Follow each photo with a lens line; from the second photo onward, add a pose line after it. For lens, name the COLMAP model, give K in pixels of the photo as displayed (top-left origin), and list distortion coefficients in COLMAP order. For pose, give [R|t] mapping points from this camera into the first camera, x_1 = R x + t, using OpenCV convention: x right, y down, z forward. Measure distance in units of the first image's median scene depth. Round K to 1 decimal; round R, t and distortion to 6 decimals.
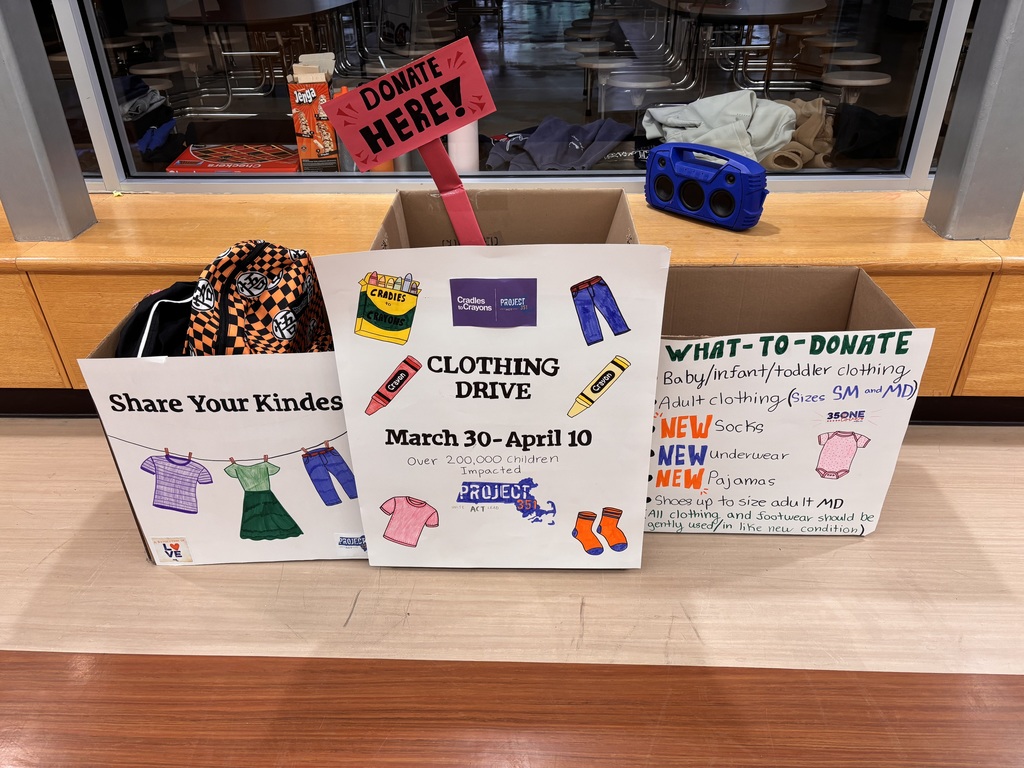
lens RADIAL K [[779.3, 0, 512.0], [0, 779.3, 384.0], [0, 0, 1]] dist [0.042084, -0.056693]
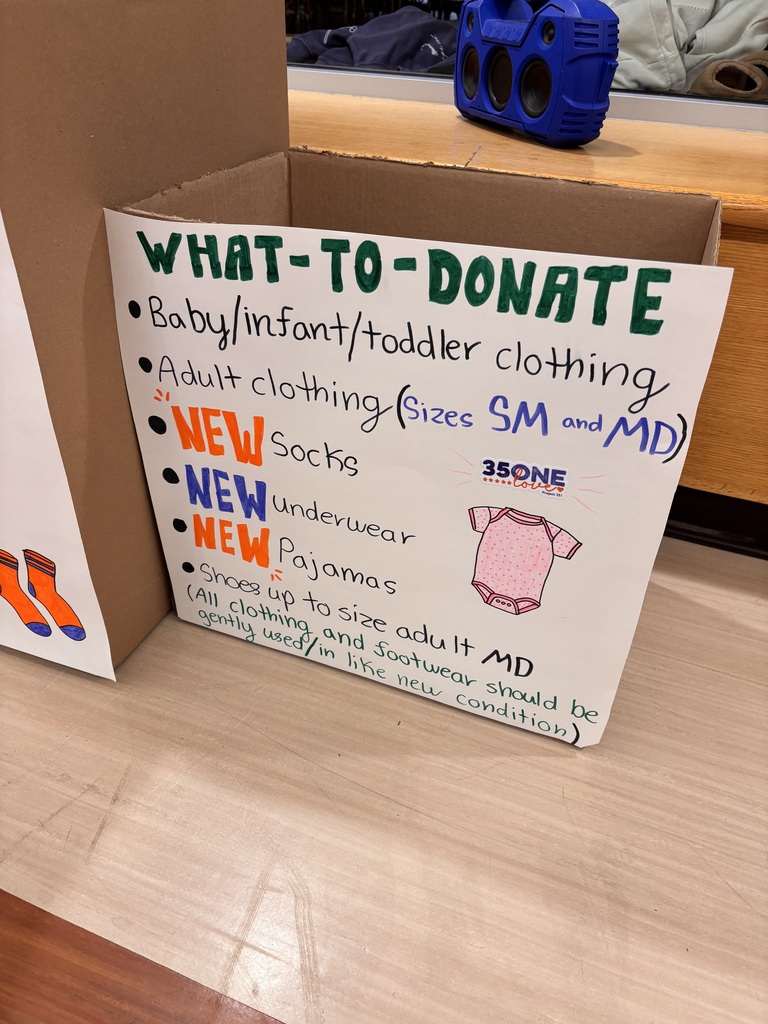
lens RADIAL K [[779.3, 0, 384.0], [0, 779.3, 512.0], [0, 0, 1]] dist [0.042084, -0.056693]
pose [[0.944166, 0.225461, -0.240245, 0.487709], [-0.212245, 0.973946, 0.079886, 0.045019], [0.251997, -0.024435, 0.967419, 0.586960]]
